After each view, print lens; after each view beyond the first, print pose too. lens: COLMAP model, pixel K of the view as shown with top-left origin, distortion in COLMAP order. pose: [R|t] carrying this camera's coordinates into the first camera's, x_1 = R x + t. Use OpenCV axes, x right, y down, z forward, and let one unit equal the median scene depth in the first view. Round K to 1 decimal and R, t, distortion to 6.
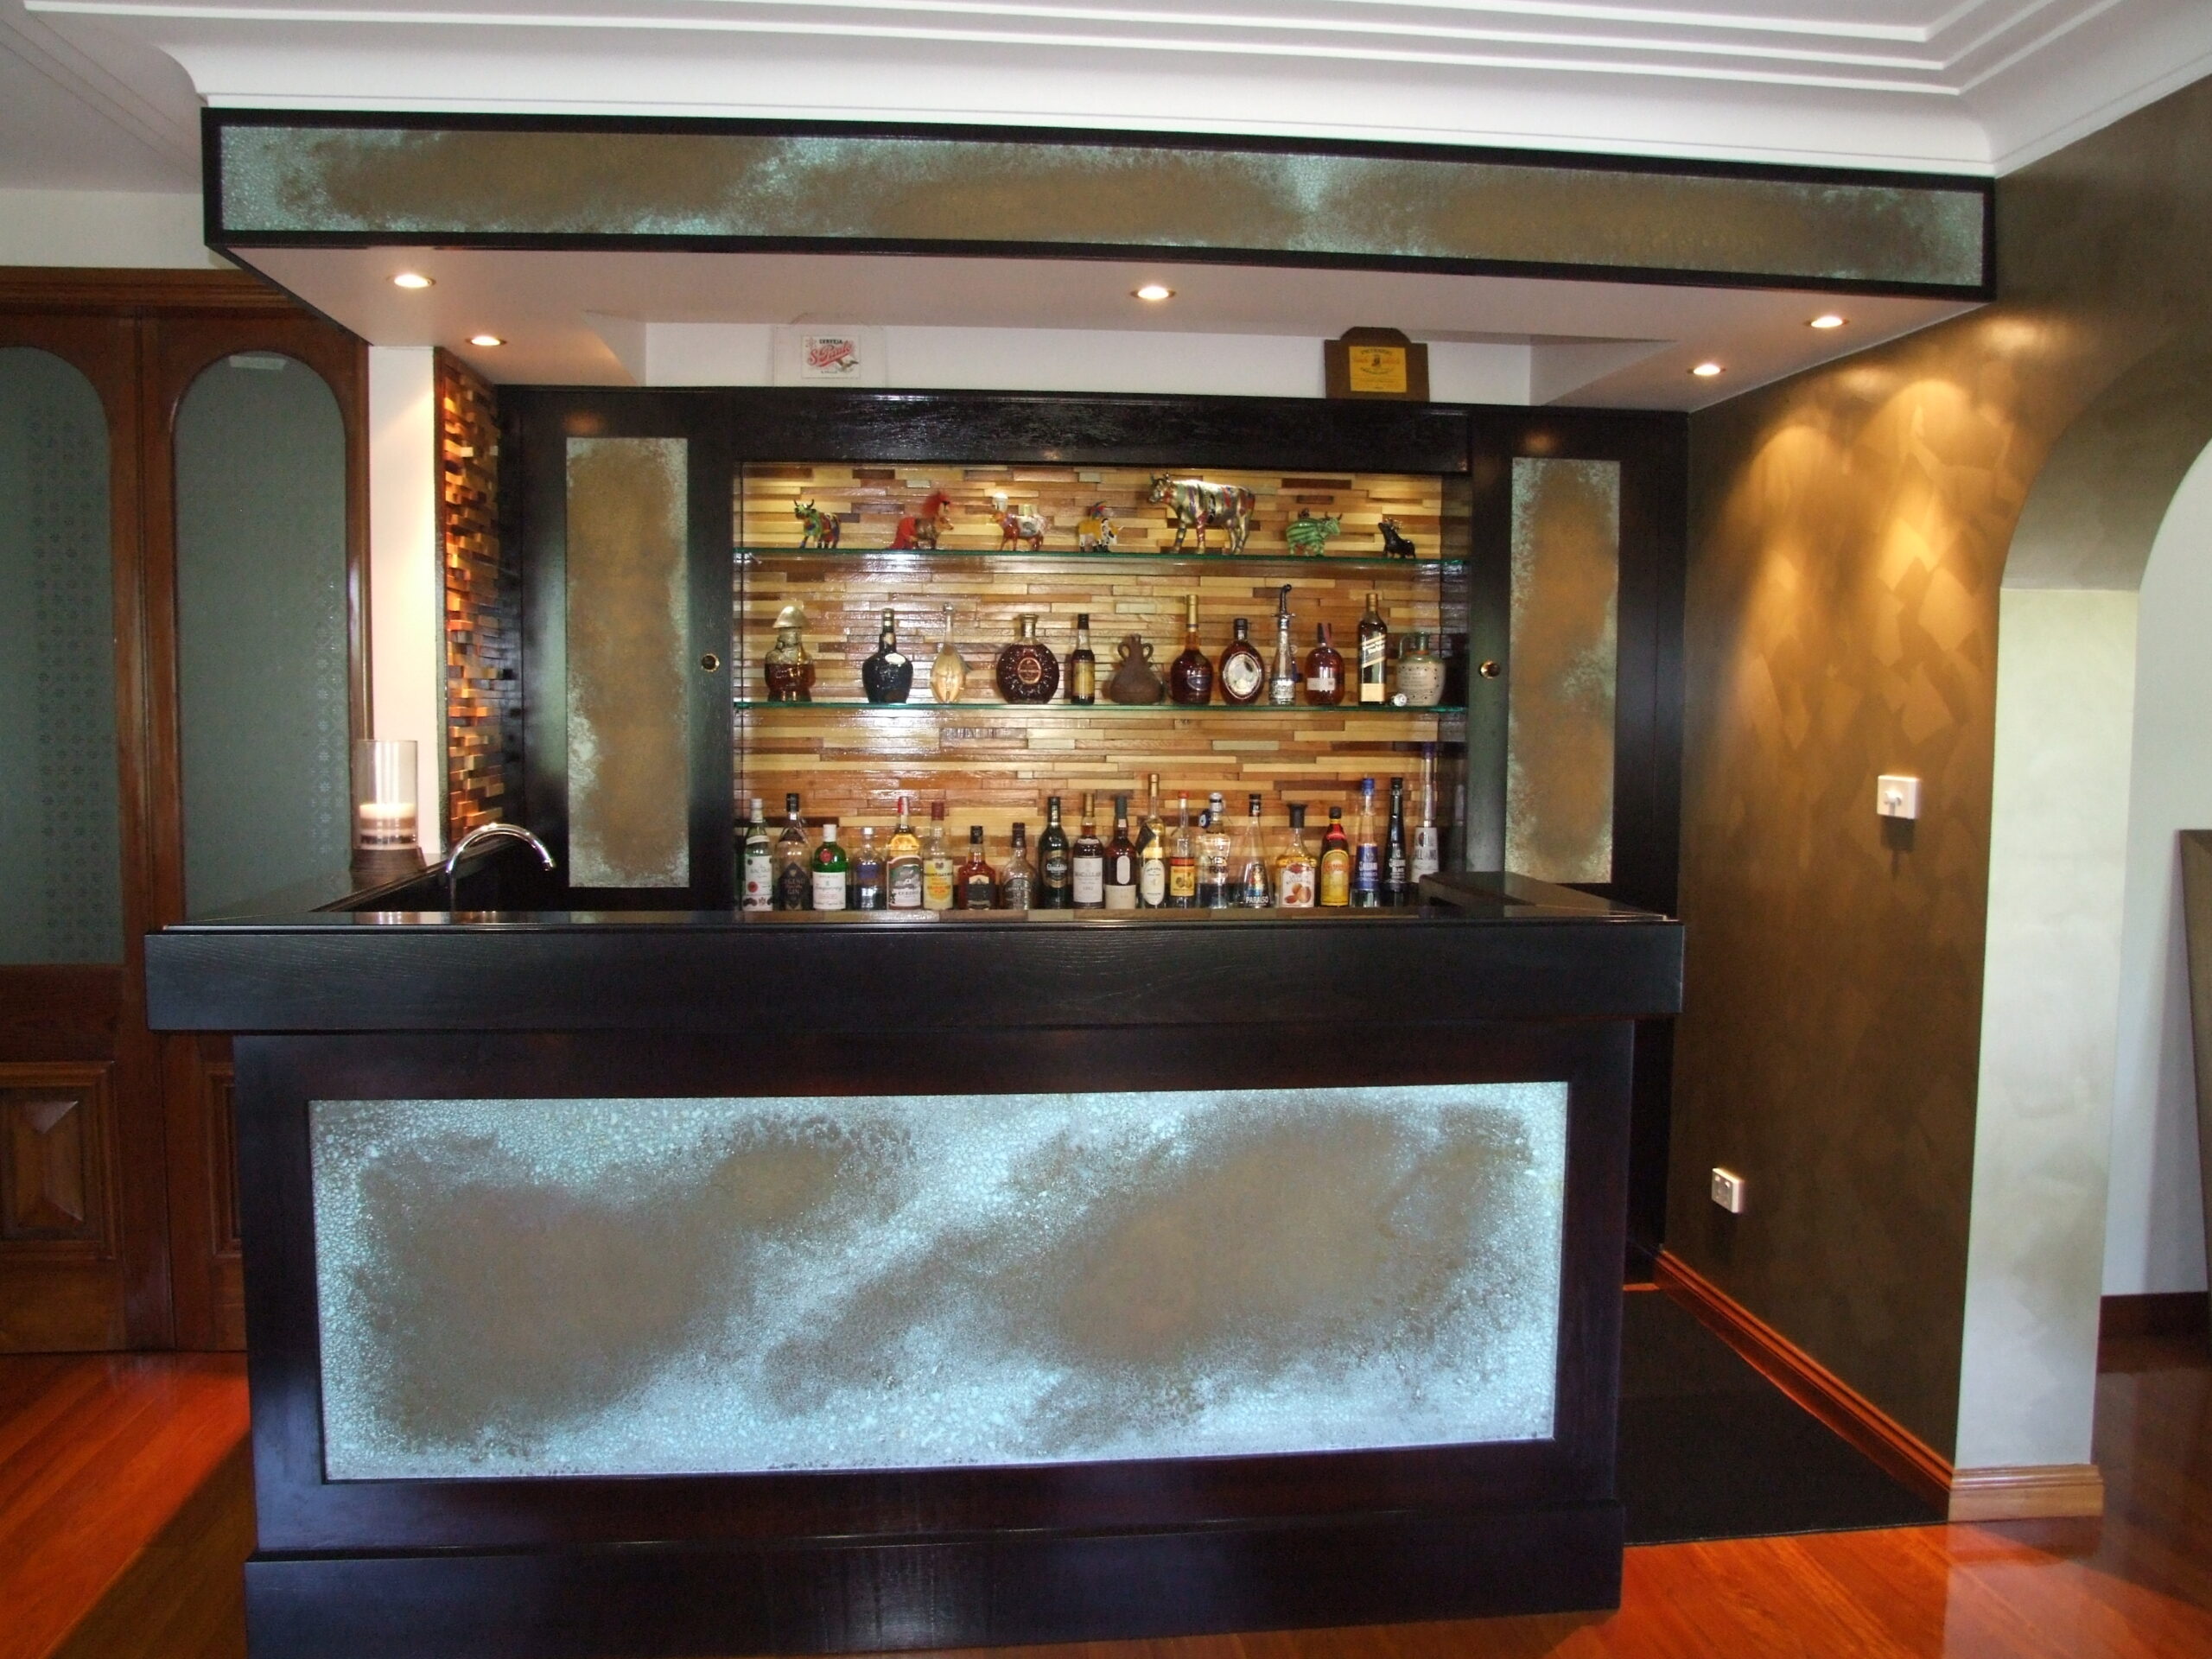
lens RADIAL K [[1797.0, 0, 1090.4], [0, 1797.0, 836.9], [0, 0, 1]] dist [-0.157896, 0.144227]
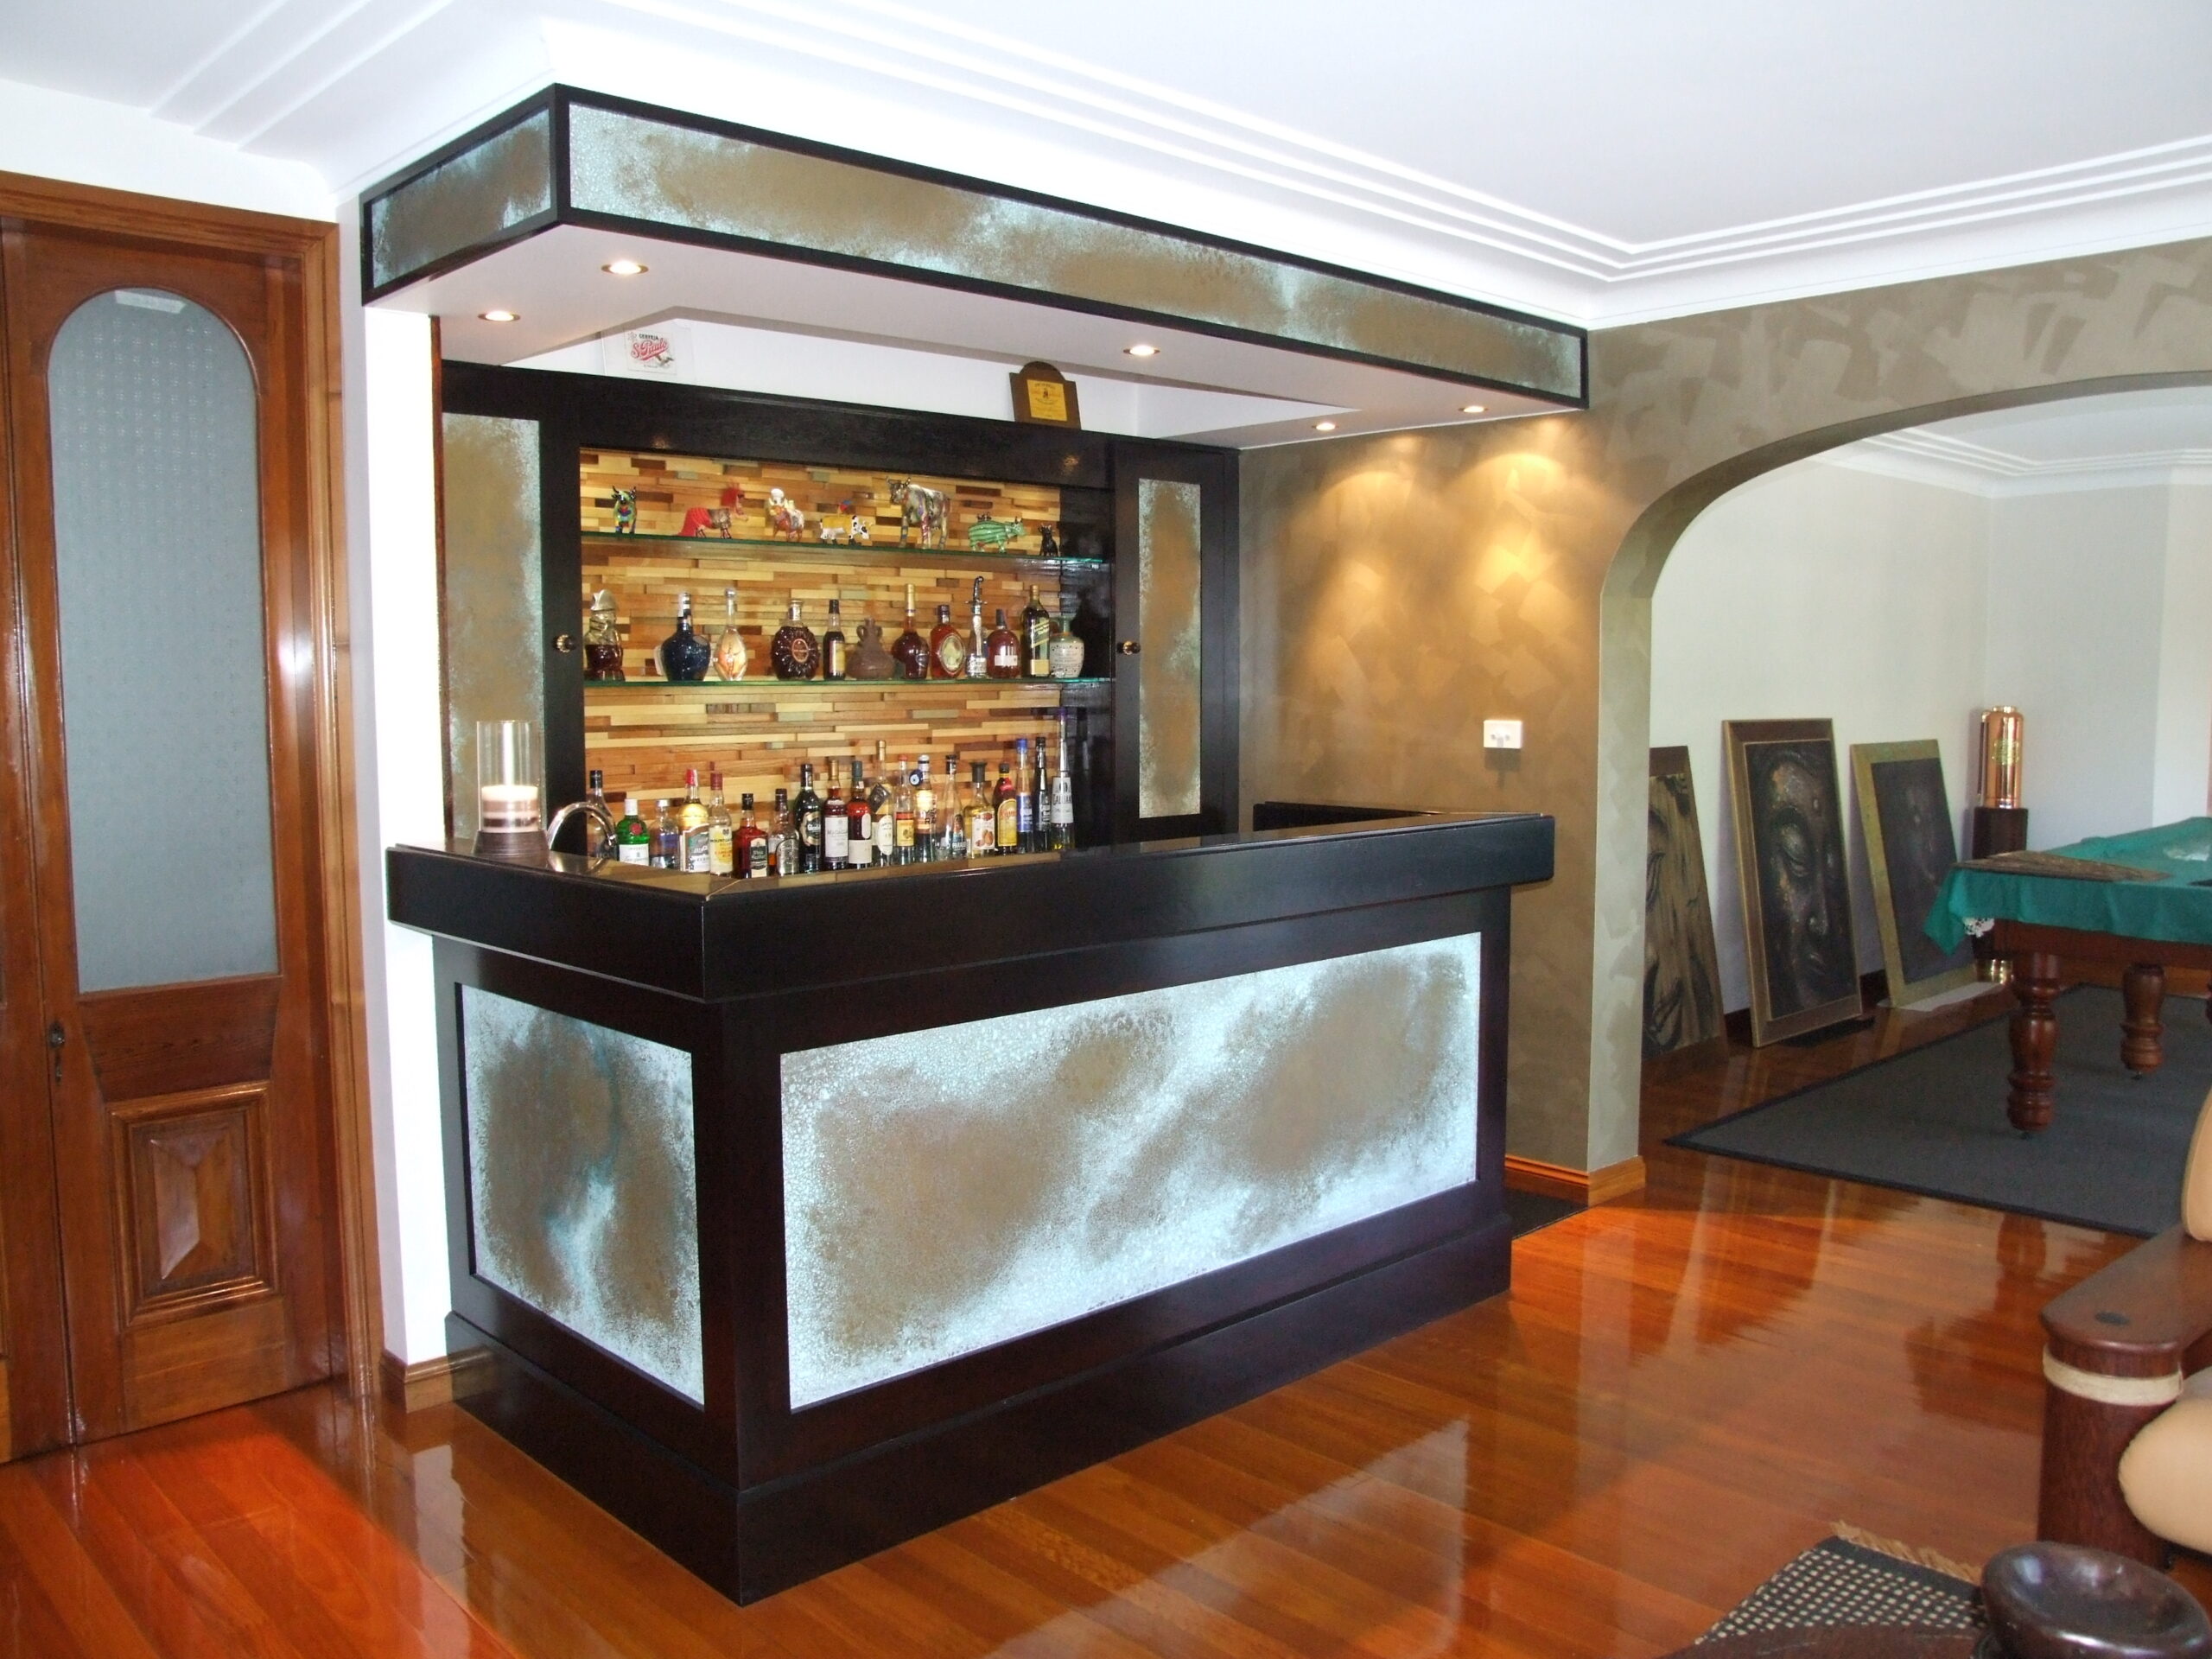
lens RADIAL K [[1797.0, 0, 1090.4], [0, 1797.0, 836.9], [0, 0, 1]] dist [-0.157896, 0.144227]
pose [[0.796256, -0.063330, 0.601635, -0.865266], [0.055177, 0.997963, 0.032022, -0.004838], [-0.602438, 0.007698, 0.798129, 0.018307]]
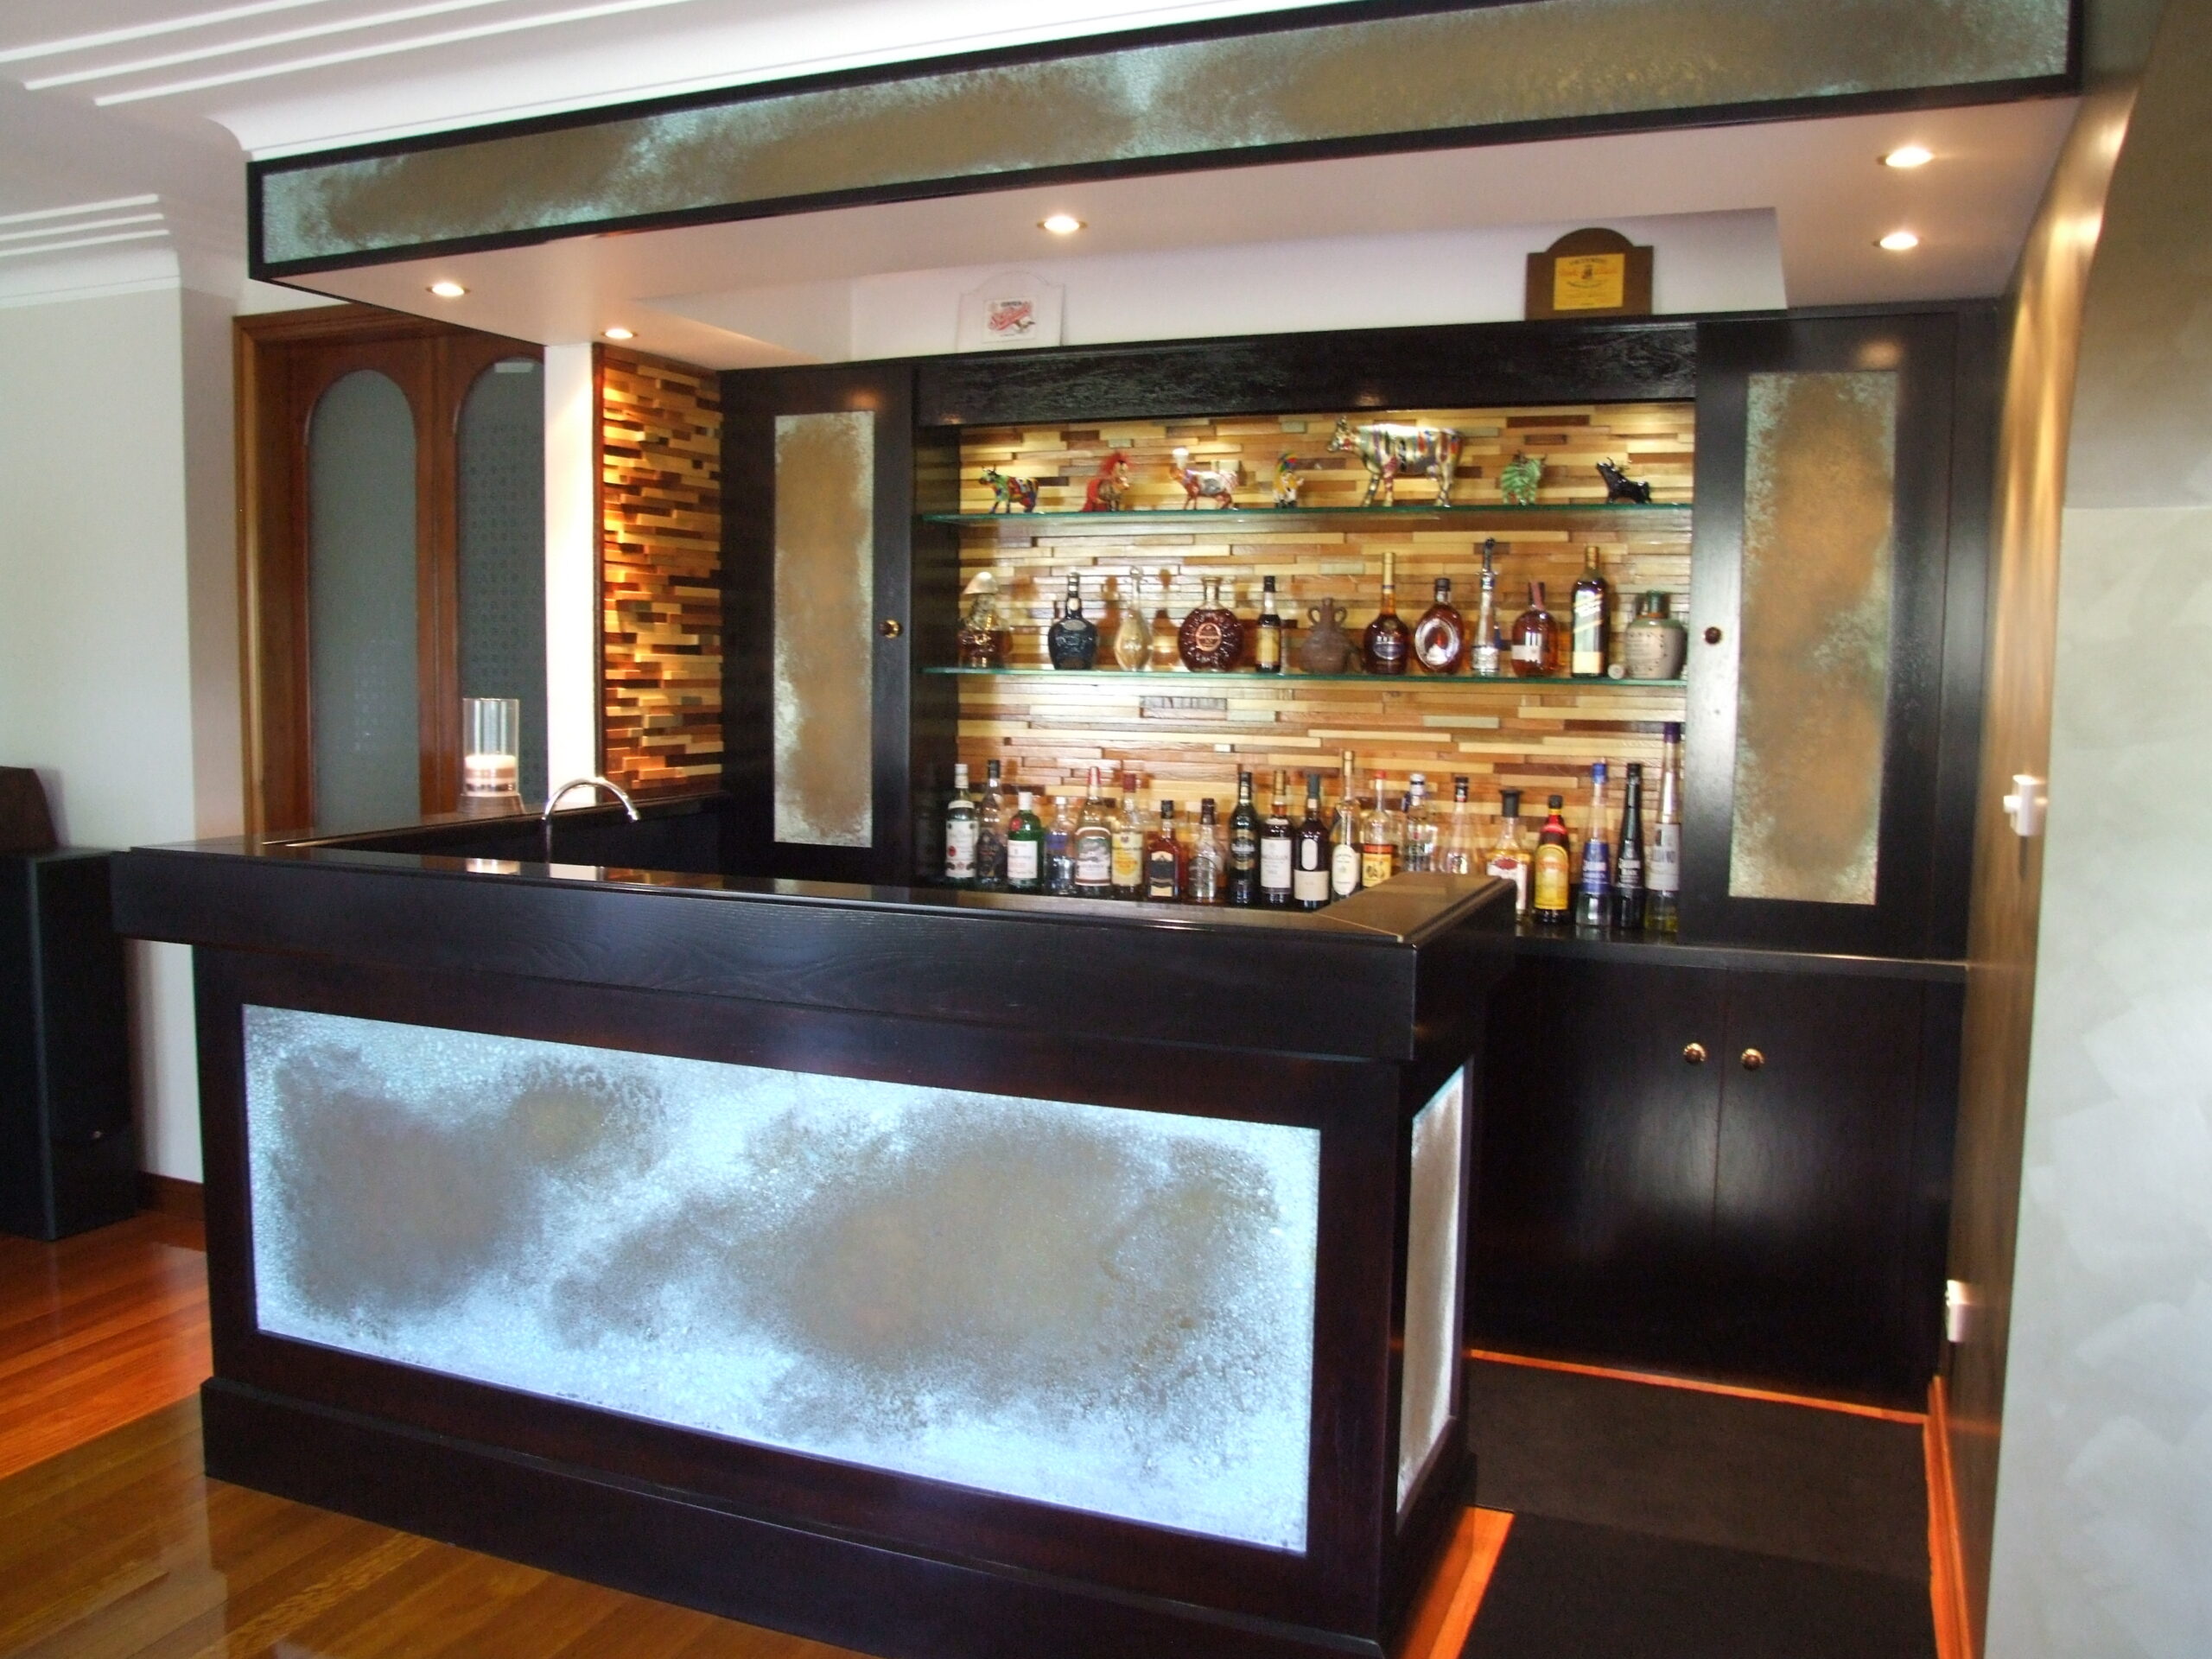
lens RADIAL K [[1805.0, 0, 1089.9], [0, 1805.0, 837.2], [0, 0, 1]] dist [-0.157999, 0.146546]
pose [[0.877938, 0.049229, -0.476237, 0.562230], [-0.042416, 0.998786, 0.025052, -0.013630], [0.476892, -0.001794, 0.878960, 0.217436]]
